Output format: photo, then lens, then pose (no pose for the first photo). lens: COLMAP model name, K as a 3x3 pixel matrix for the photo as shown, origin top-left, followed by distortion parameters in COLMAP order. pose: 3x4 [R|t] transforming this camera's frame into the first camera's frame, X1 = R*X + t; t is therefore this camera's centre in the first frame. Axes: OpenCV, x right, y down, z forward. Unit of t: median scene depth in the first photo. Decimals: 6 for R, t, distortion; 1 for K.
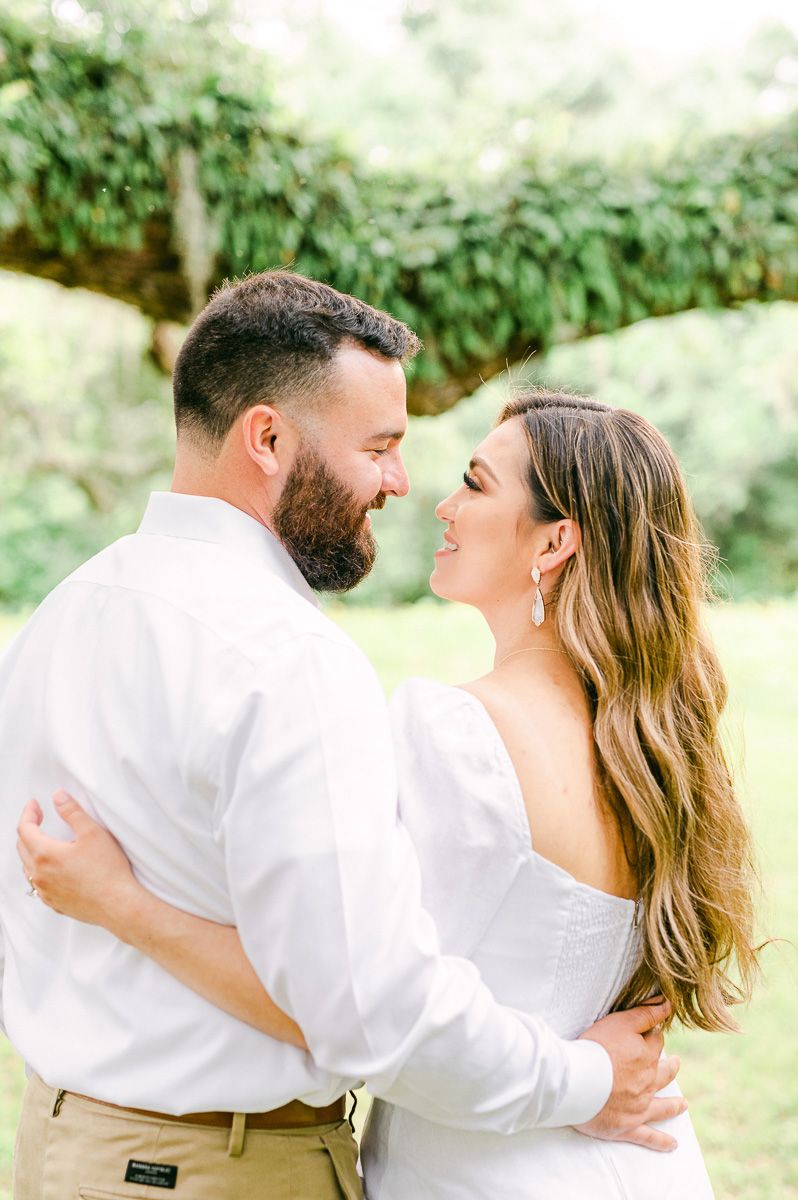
lens RADIAL K [[1785.8, 0, 393.1], [0, 1785.8, 595.0], [0, 0, 1]] dist [0.013722, 0.000000]
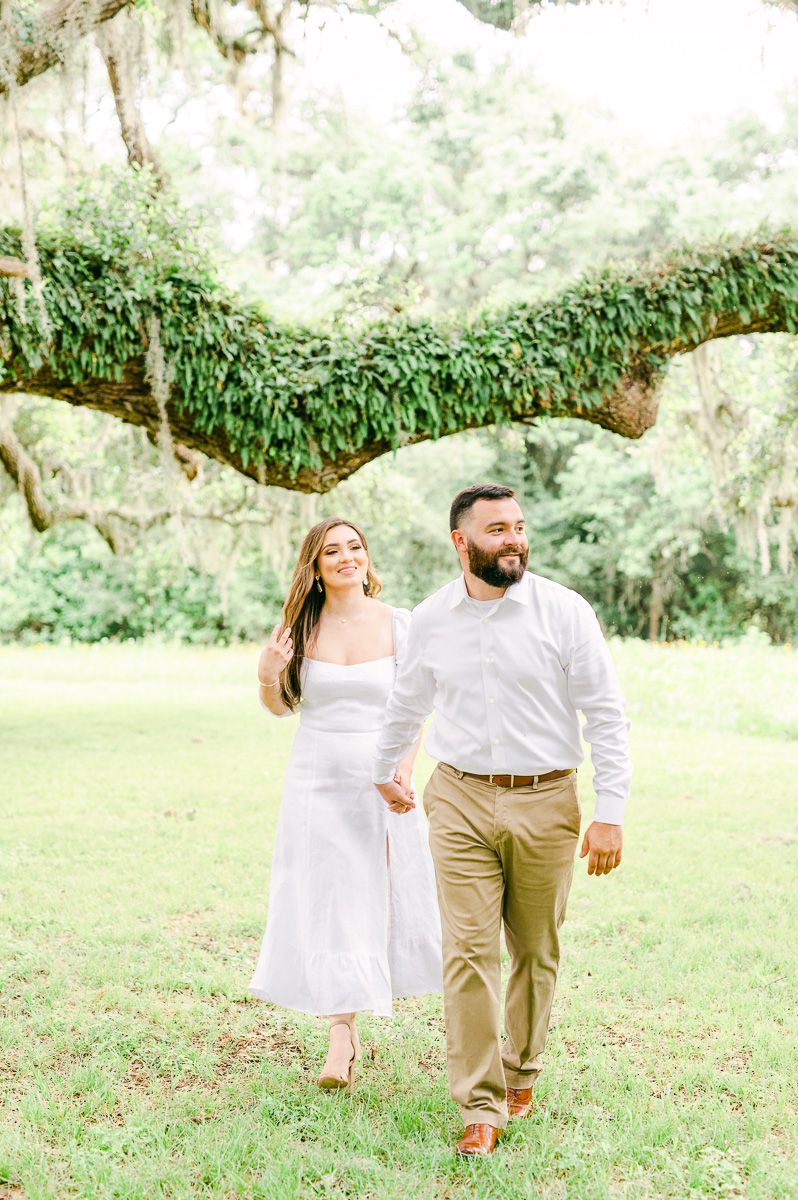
lens RADIAL K [[1738.9, 0, 390.0], [0, 1738.9, 604.2], [0, 0, 1]] dist [-0.007329, 0.000000]
pose [[0.999656, 0.012945, -0.022815, 0.121710], [-0.013365, 0.999742, -0.018340, 0.021321], [0.022572, 0.018639, 0.999571, -0.468543]]
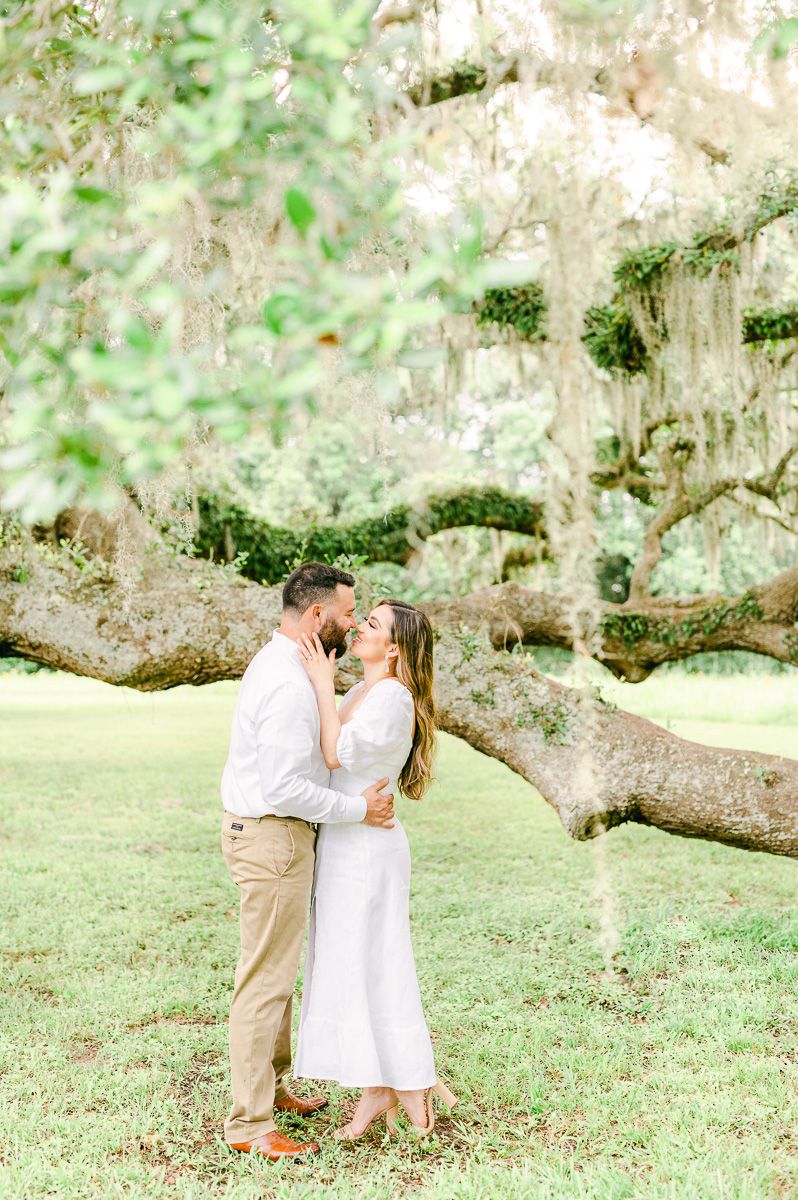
lens RADIAL K [[1738.9, 0, 312.2], [0, 1738.9, 584.2], [0, 0, 1]] dist [-0.007329, 0.000000]
pose [[0.997808, 0.011324, 0.065207, -0.175279], [-0.007417, 0.998180, -0.059854, 0.104829], [-0.065766, 0.059239, 0.996075, -2.759201]]
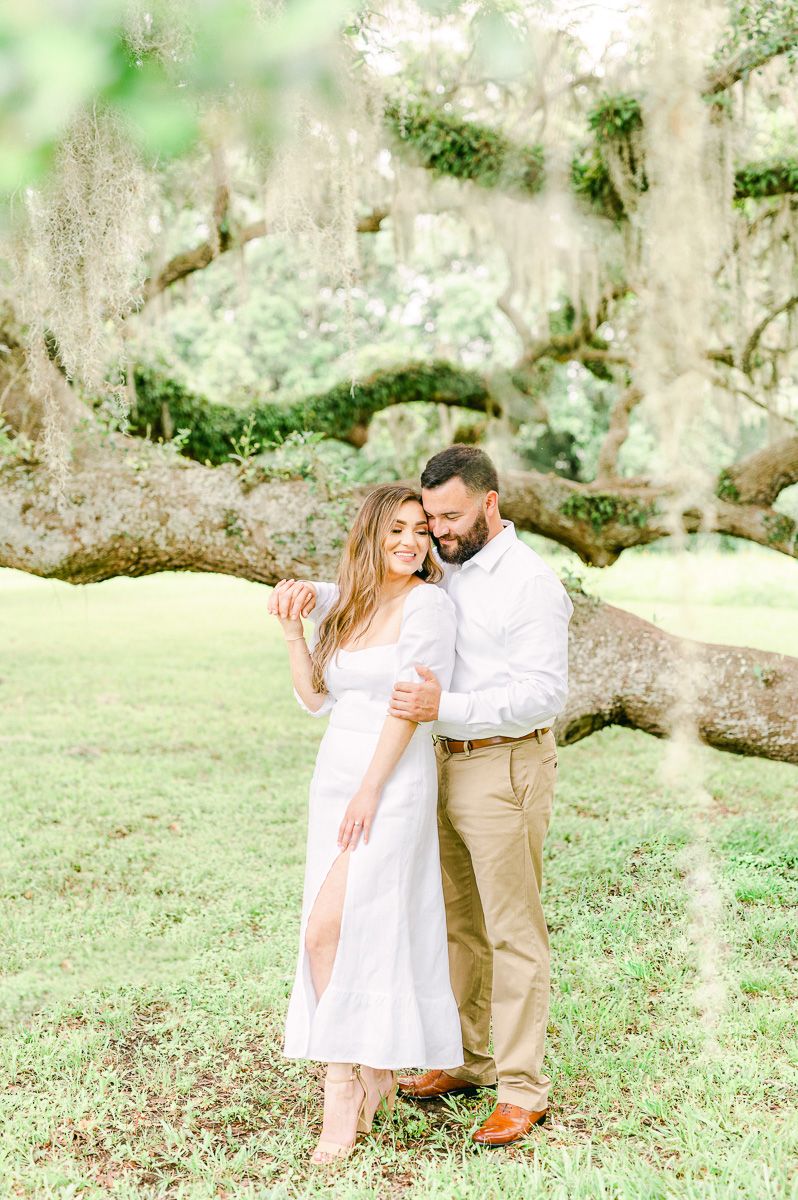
lens RADIAL K [[1738.9, 0, 329.5], [0, 1738.9, 583.8], [0, 0, 1]] dist [-0.007329, 0.000000]
pose [[0.993752, 0.000165, 0.111612, -0.175957], [-0.001255, 0.999952, 0.009697, 0.092989], [-0.111605, -0.009776, 0.993705, -2.594192]]
